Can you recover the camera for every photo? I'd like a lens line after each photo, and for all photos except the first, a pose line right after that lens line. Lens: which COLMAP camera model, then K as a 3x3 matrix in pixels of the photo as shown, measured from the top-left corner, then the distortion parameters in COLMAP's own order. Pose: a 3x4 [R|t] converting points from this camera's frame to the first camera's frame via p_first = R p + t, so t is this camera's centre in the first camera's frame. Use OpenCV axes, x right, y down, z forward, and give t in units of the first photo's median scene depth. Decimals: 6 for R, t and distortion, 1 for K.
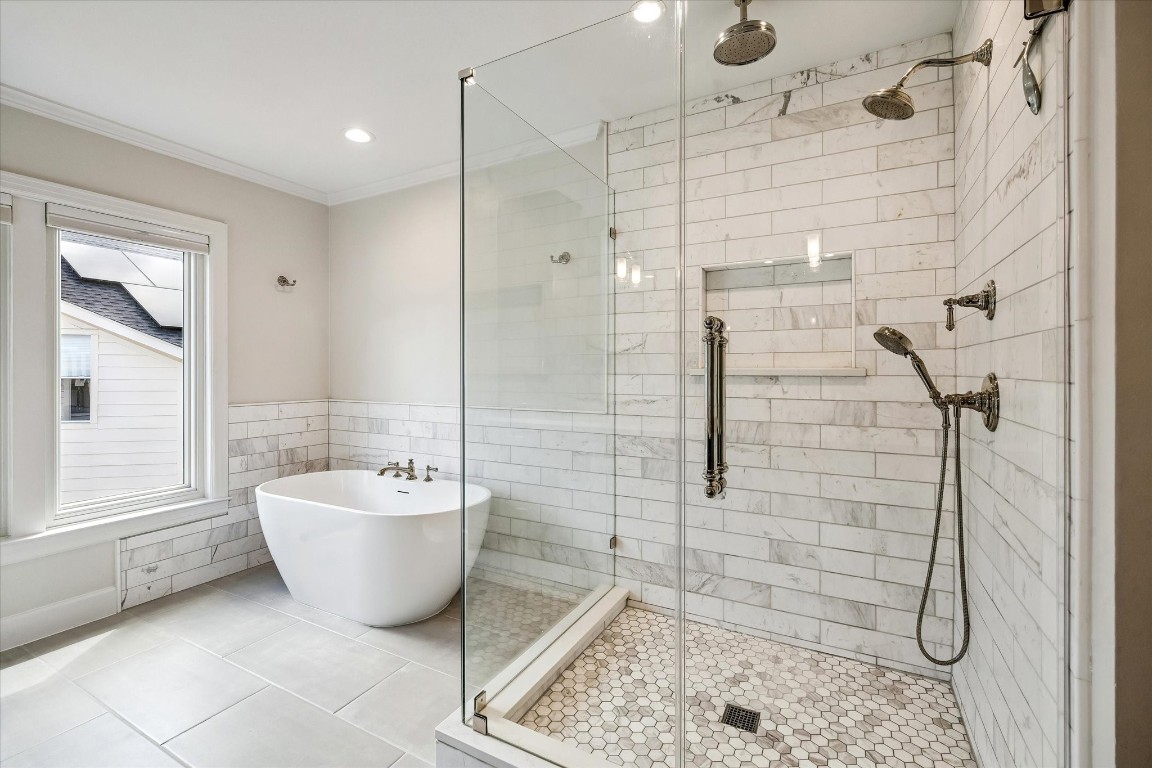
lens RADIAL K [[502.8, 0, 576.5], [0, 502.8, 377.3], [0, 0, 1]] dist [-0.000874, -0.000276]
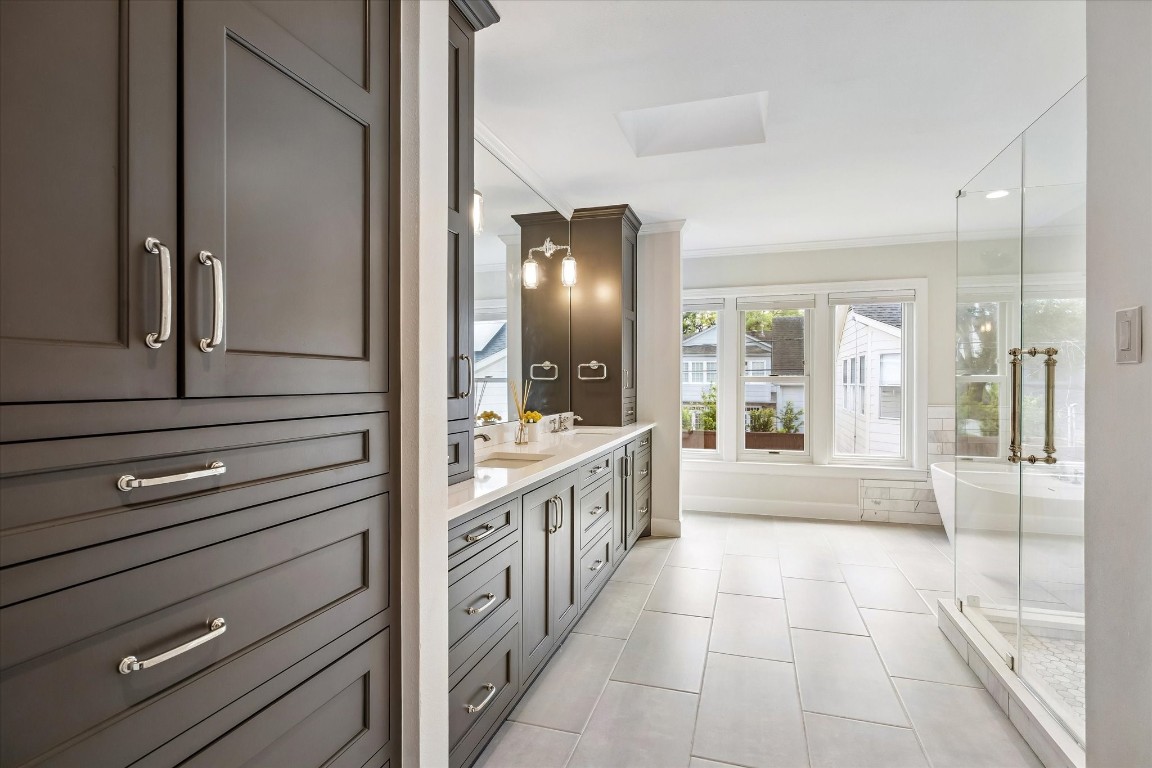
lens RADIAL K [[502.8, 0, 576.5], [0, 502.8, 377.3], [0, 0, 1]] dist [-0.000874, -0.000276]
pose [[0.161623, -0.008762, -0.986814, 0.622805], [-0.006916, 0.999926, -0.010011, -0.002507], [0.986828, 0.008443, 0.161551, -0.237842]]
